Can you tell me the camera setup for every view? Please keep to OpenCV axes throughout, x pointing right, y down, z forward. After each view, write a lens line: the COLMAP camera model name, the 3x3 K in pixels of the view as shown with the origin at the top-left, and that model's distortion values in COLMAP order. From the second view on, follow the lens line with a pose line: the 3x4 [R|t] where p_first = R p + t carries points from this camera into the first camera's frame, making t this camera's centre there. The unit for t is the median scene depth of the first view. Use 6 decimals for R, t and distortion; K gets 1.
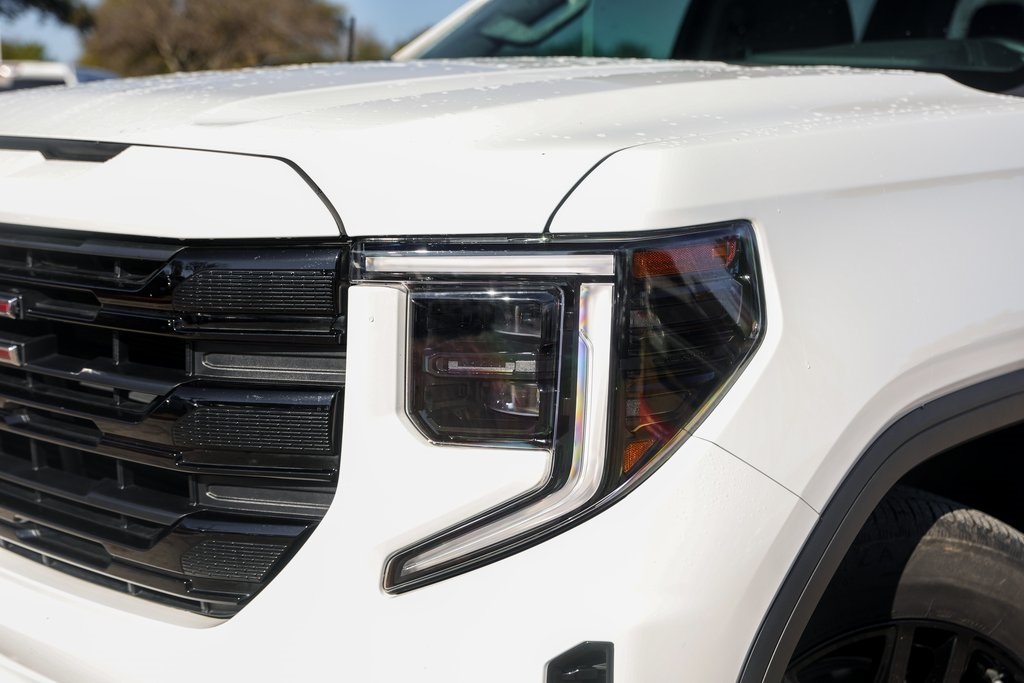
lens RADIAL K [[1531.6, 0, 514.5], [0, 1531.6, 340.1], [0, 0, 1]] dist [0.028449, 0.000000]
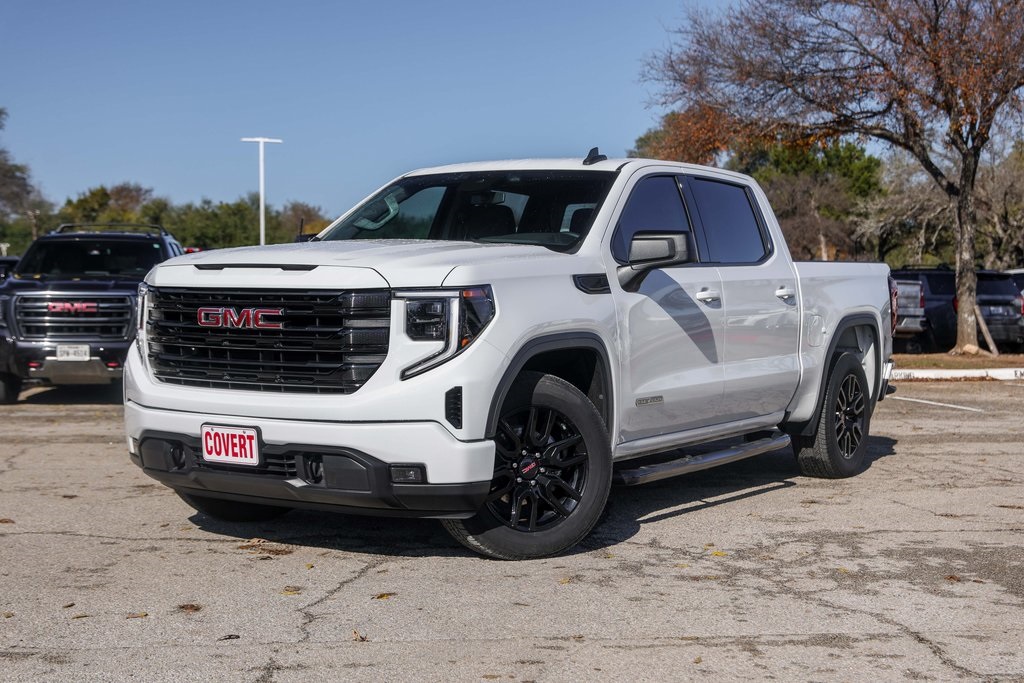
lens RADIAL K [[1566.7, 0, 512.3], [0, 1566.7, 342.5], [0, 0, 1]] dist [-0.065342, 0.000000]
pose [[0.976871, -0.008221, 0.213670, -0.643862], [0.029853, 0.994717, -0.098214, 0.461037], [-0.211734, 0.102322, 0.971956, -2.856306]]
